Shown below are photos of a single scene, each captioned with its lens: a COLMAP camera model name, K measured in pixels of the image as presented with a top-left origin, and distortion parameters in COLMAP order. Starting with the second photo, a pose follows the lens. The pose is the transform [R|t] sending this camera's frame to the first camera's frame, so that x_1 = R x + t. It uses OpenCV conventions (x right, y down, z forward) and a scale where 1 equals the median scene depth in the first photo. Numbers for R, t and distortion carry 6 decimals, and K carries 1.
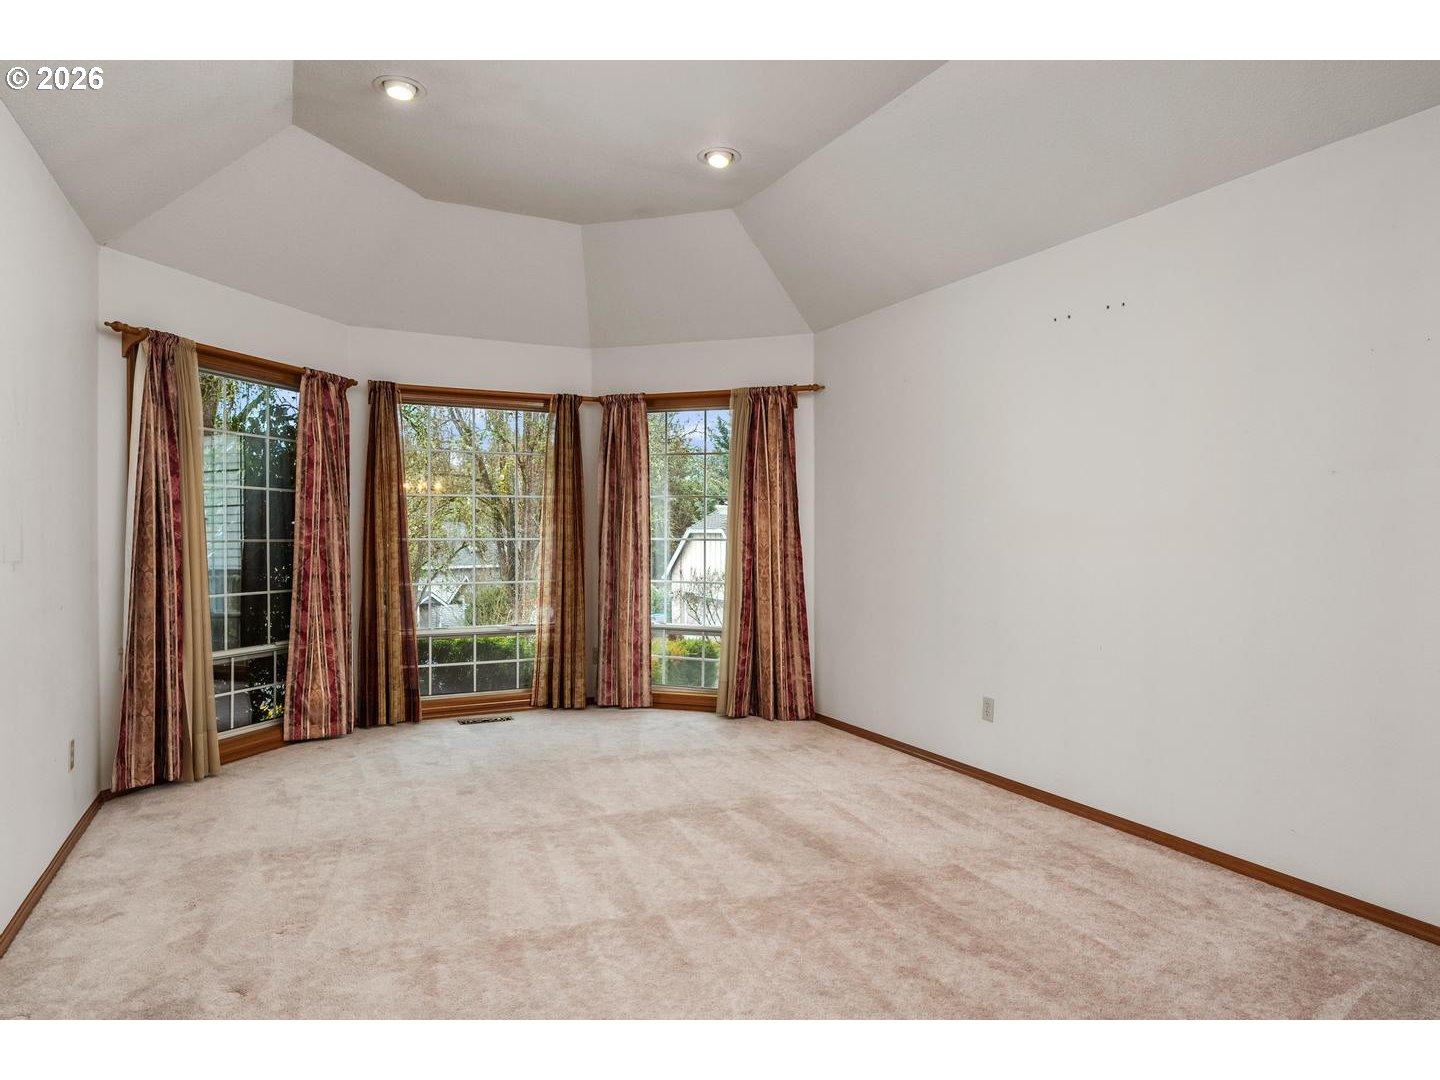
lens RADIAL K [[869.7, 0, 720.0], [0, 869.7, 540.0], [0, 0, 1]] dist [0.000719, 0.000309]
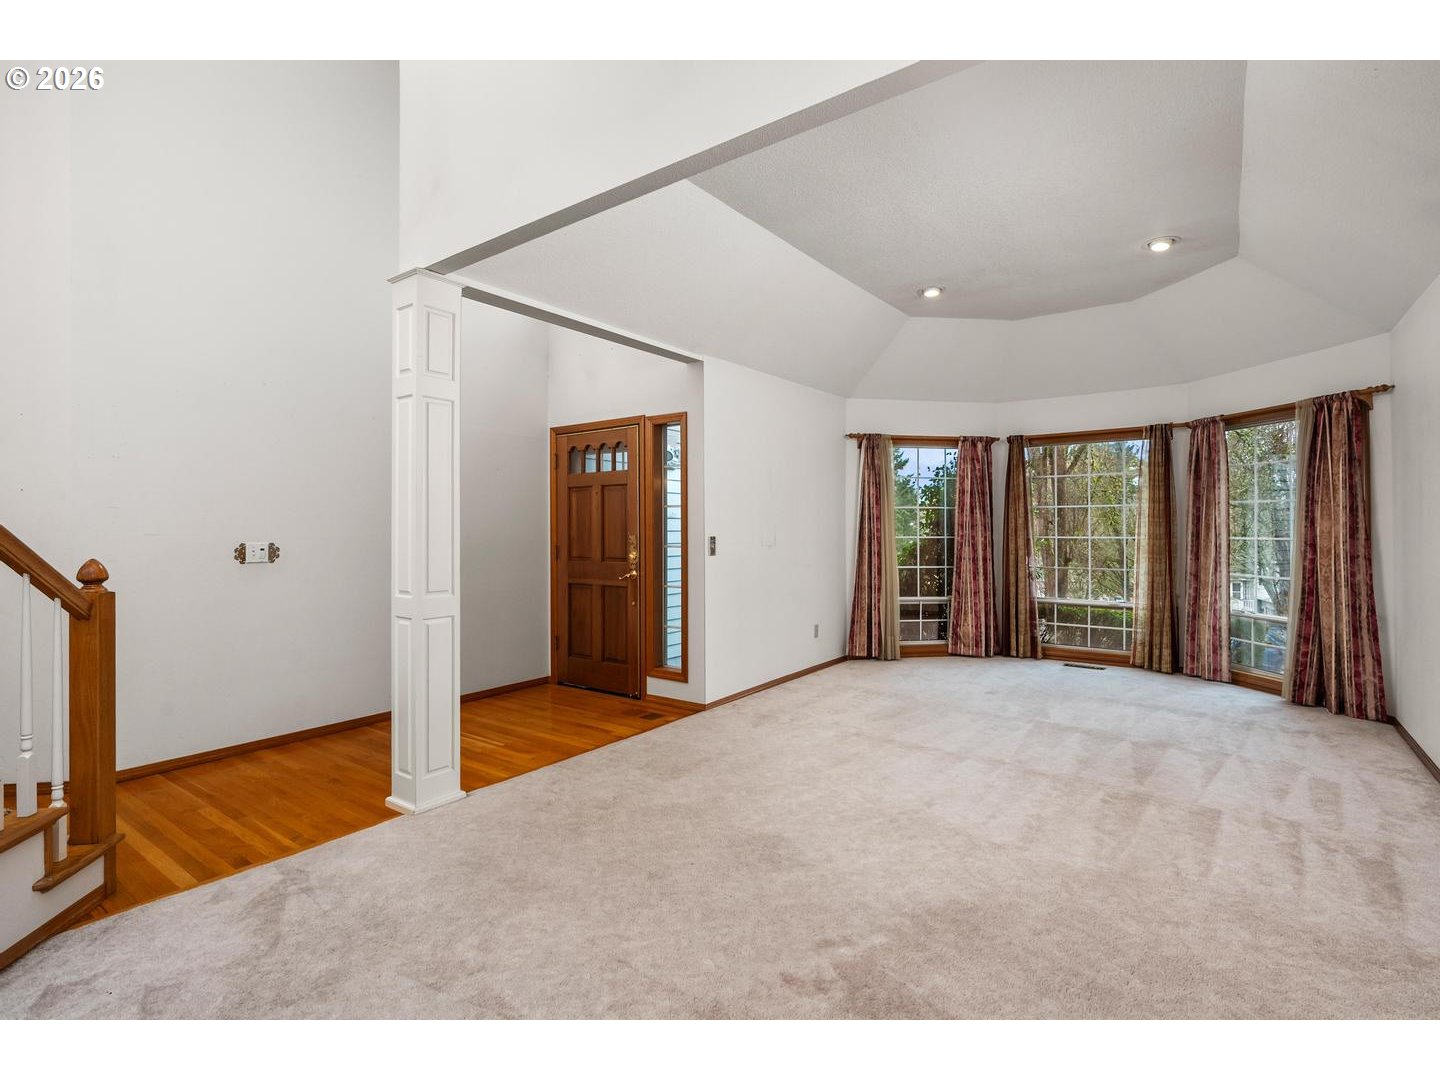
lens RADIAL K [[695.2, 0, 716.5], [0, 695.2, 528.2], [0, 0, 1]] dist [-0.000810, 0.000963]
pose [[0.457026, -0.002662, -0.889449, 0.462551], [-0.005205, 0.999970, -0.005667, -0.006702], [0.889438, 0.007220, 0.456999, -0.041213]]
